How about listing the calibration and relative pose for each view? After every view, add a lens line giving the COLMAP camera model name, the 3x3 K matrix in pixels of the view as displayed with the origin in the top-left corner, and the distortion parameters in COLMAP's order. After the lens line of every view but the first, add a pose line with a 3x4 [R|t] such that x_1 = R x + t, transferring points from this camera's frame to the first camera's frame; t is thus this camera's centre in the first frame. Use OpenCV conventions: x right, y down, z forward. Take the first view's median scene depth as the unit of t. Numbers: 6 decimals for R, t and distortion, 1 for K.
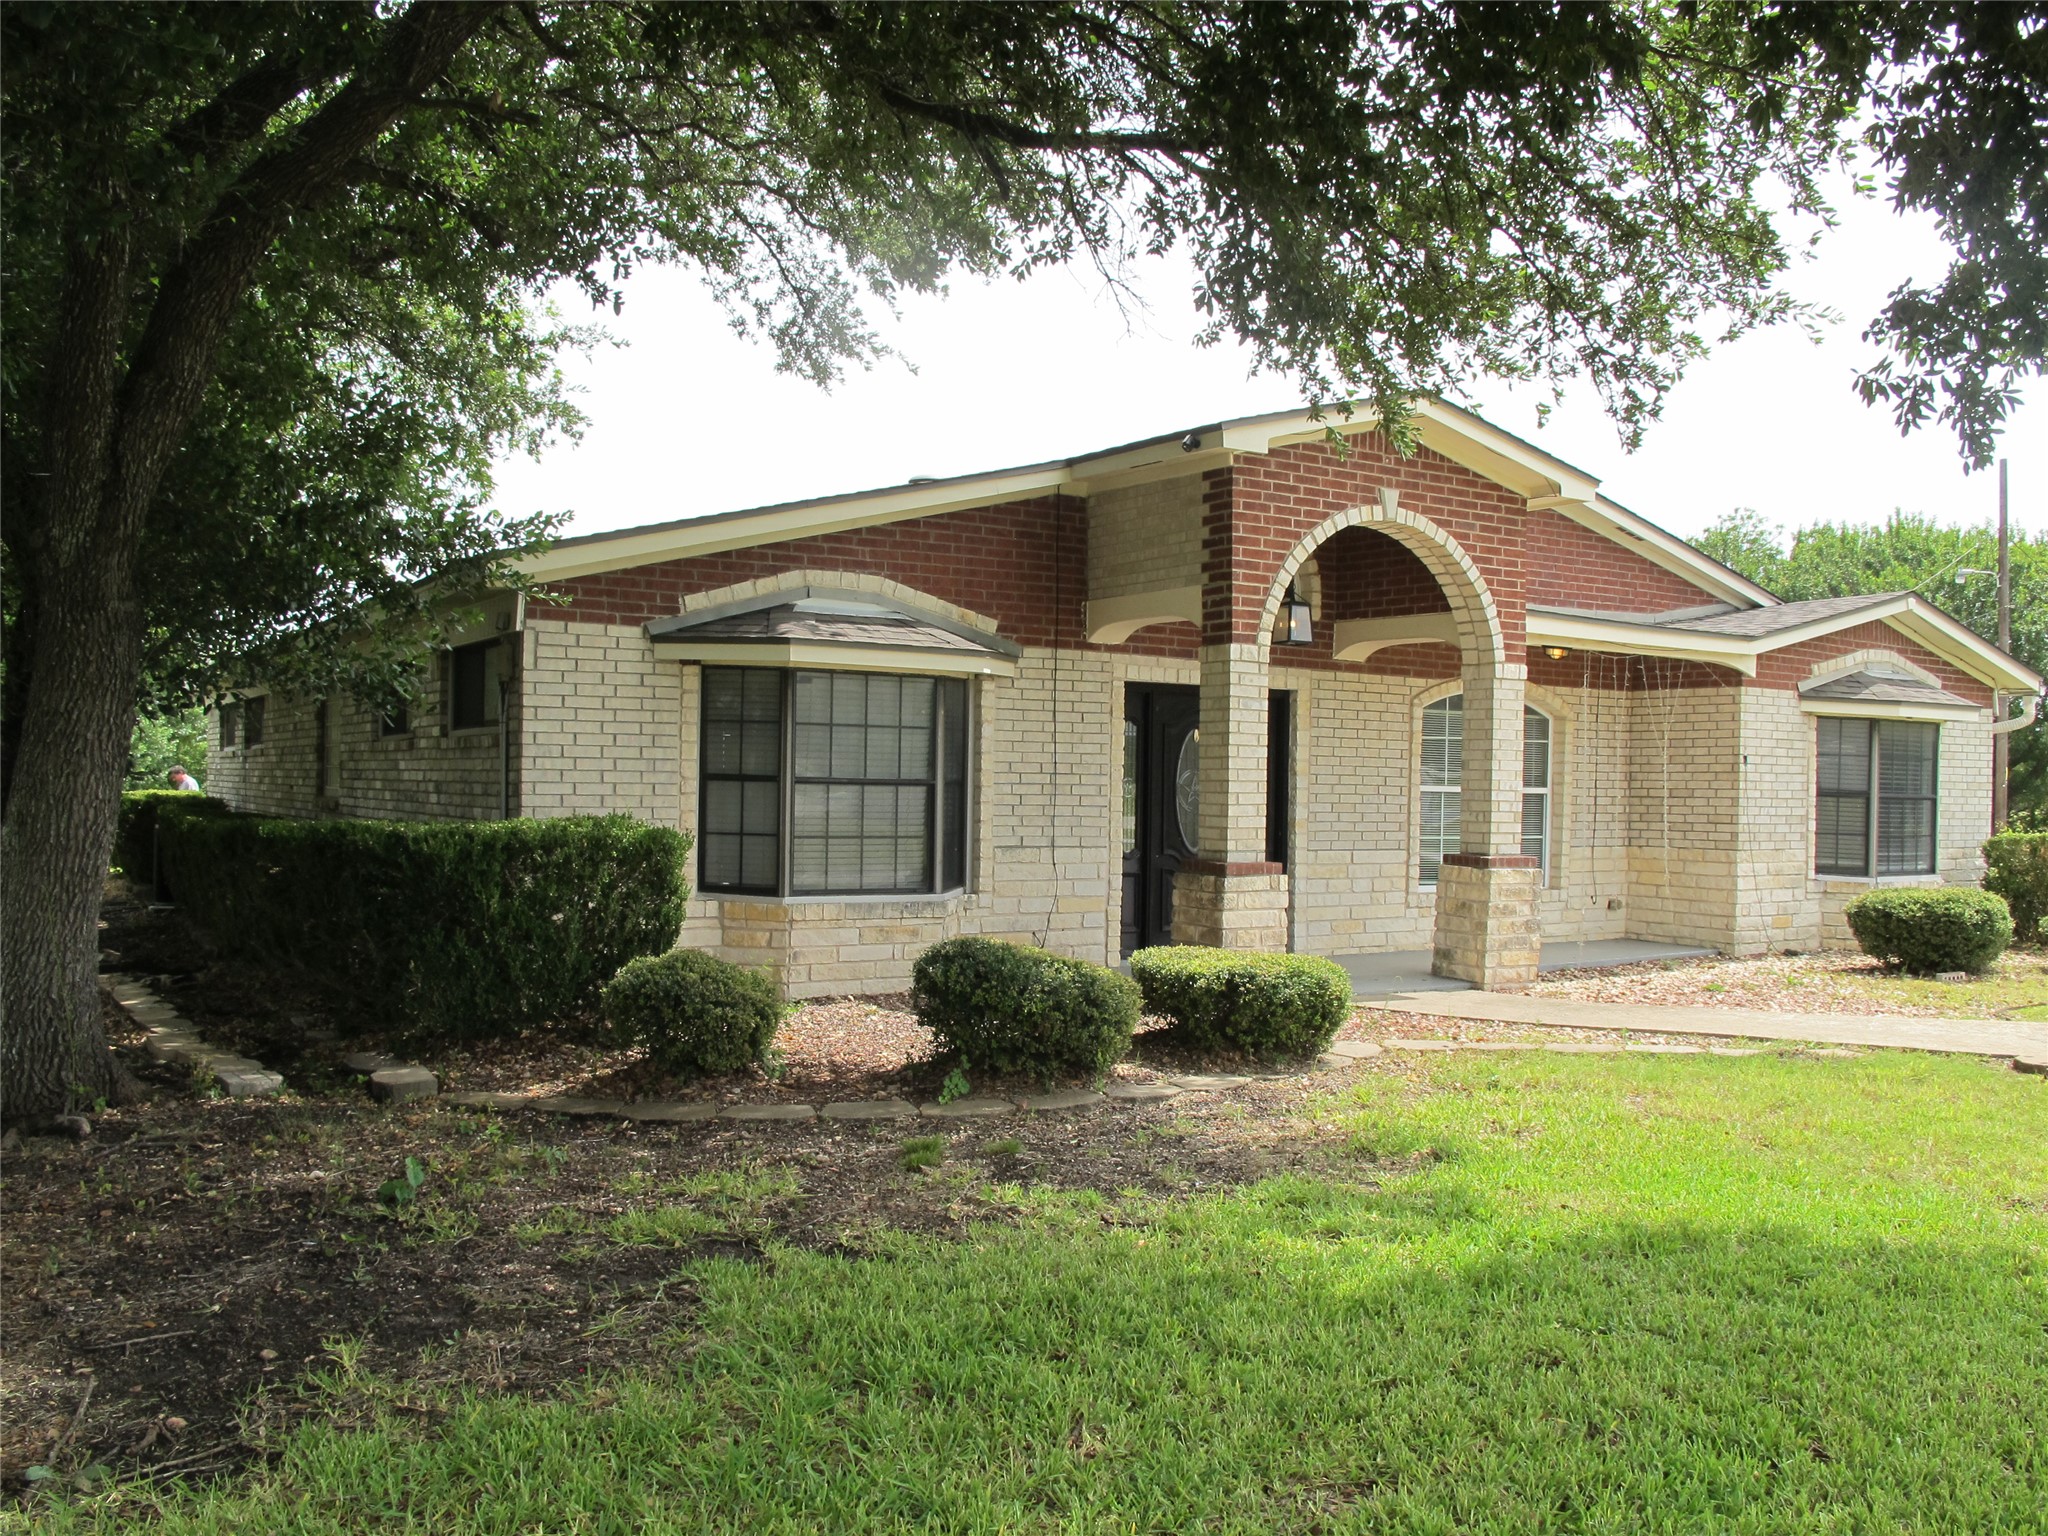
lens RADIAL K [[1683.0, 0, 1024.0], [0, 1683.0, 768.0], [0, 0, 1]] dist [-0.147553, 0.001336]
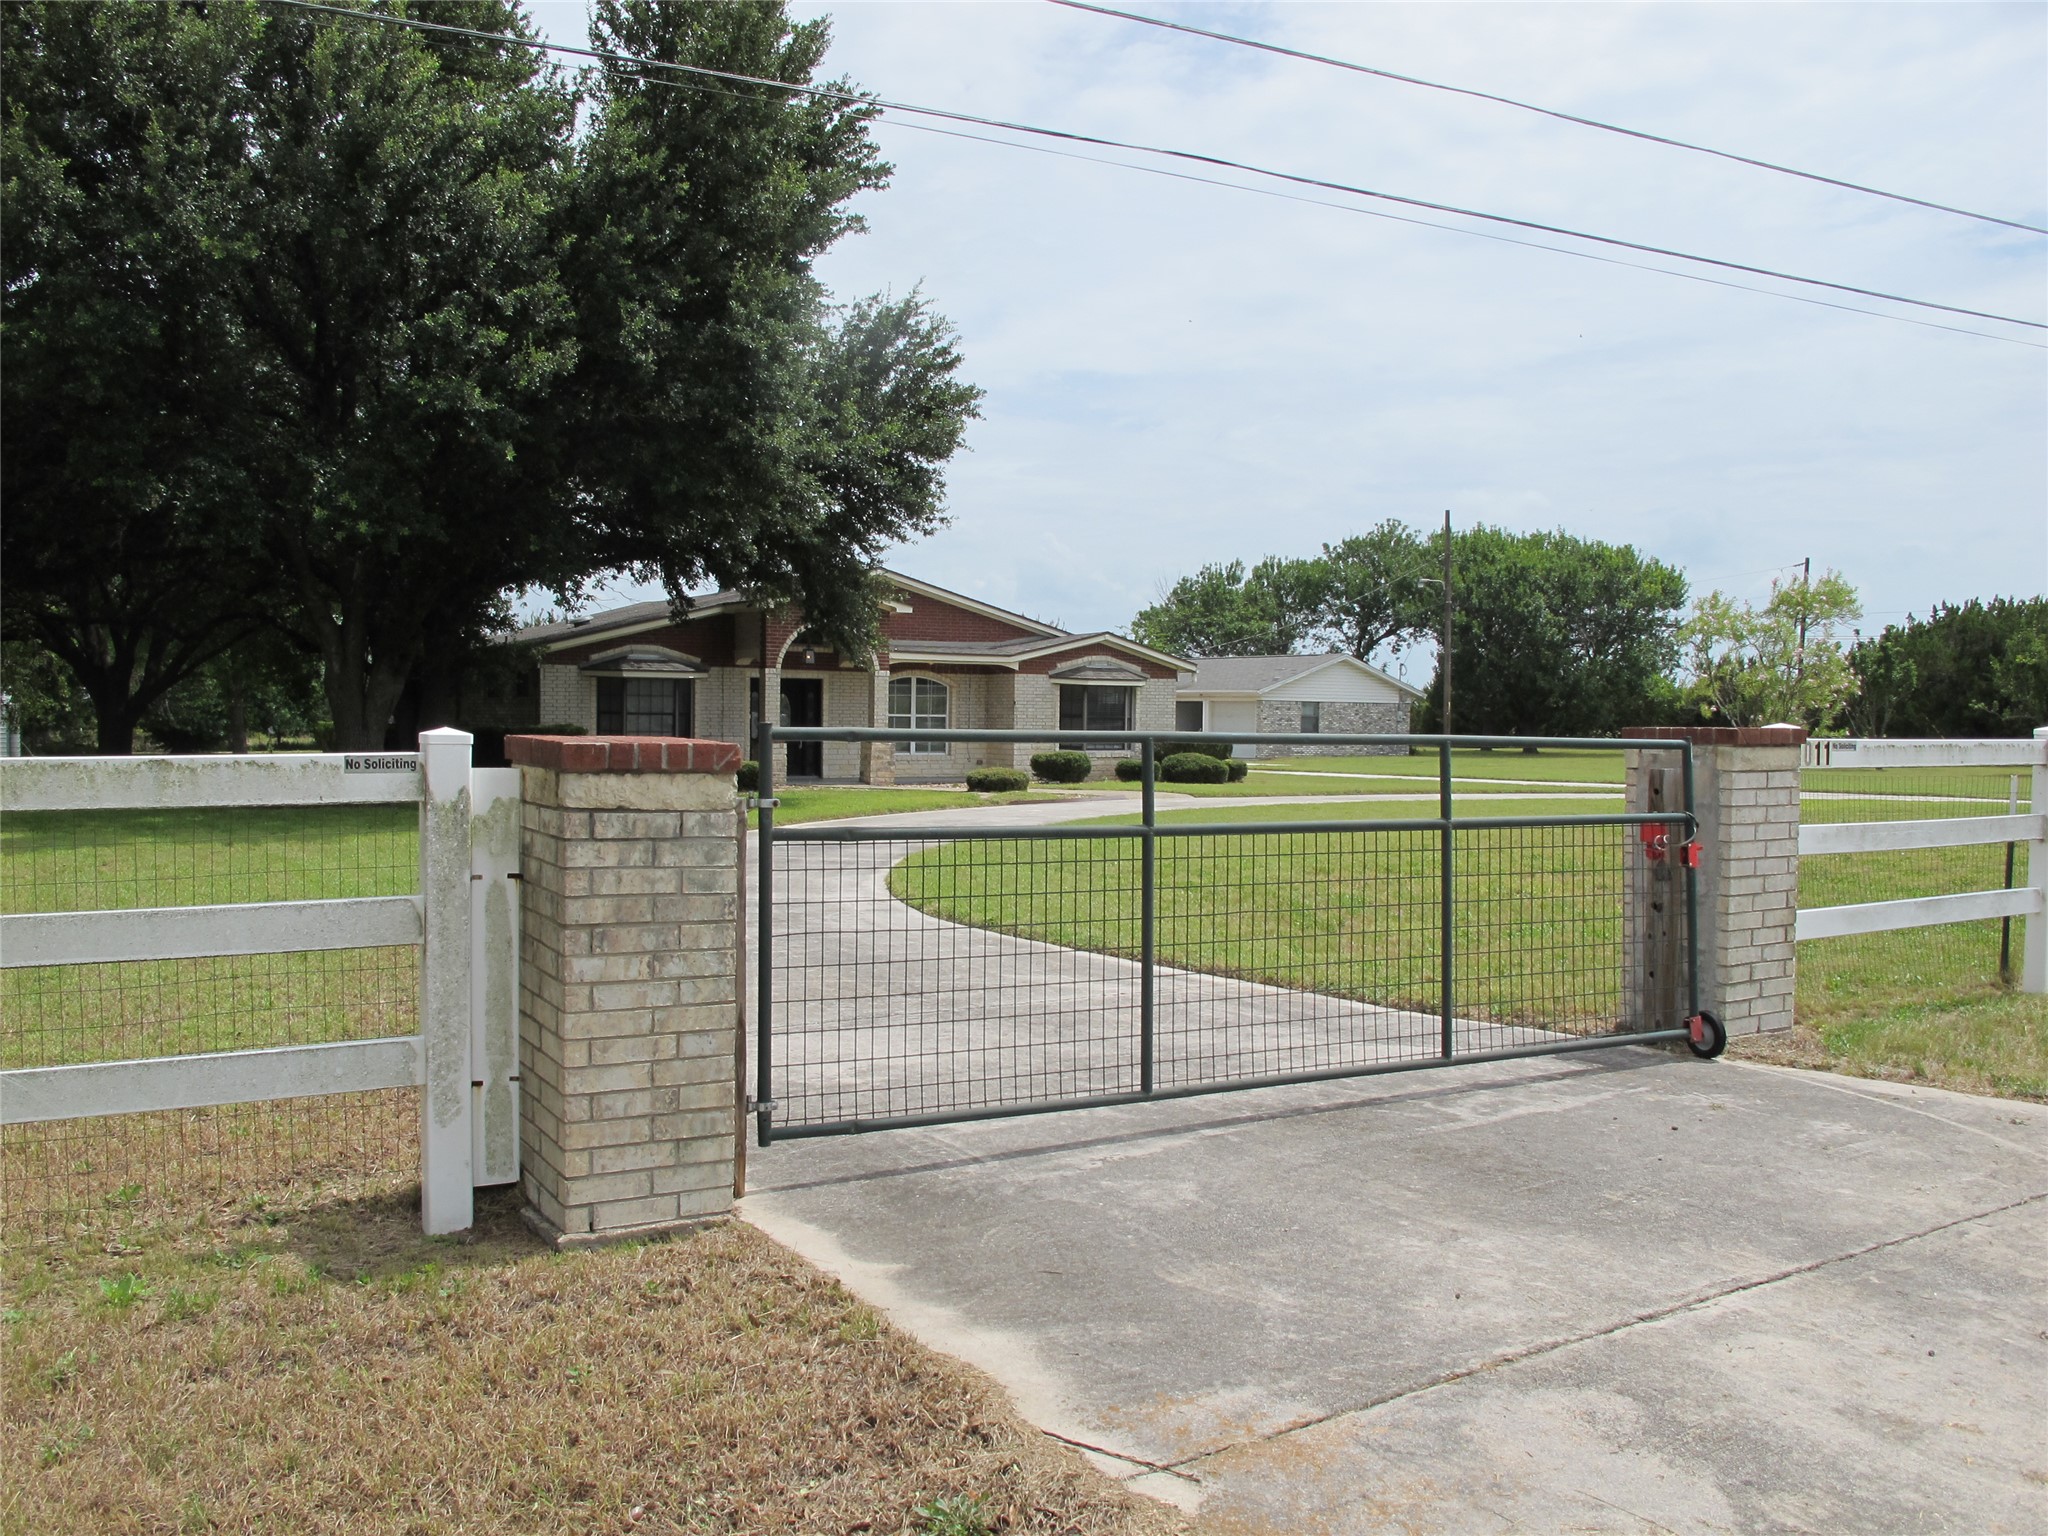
lens RADIAL K [[1683.0, 0, 1024.0], [0, 1683.0, 768.0], [0, 0, 1]] dist [-0.147553, 0.001336]
pose [[0.999808, -0.007205, -0.018204, 0.625440], [0.007827, 0.999380, 0.034328, 0.007437], [0.017945, -0.034464, 0.999245, -1.990849]]
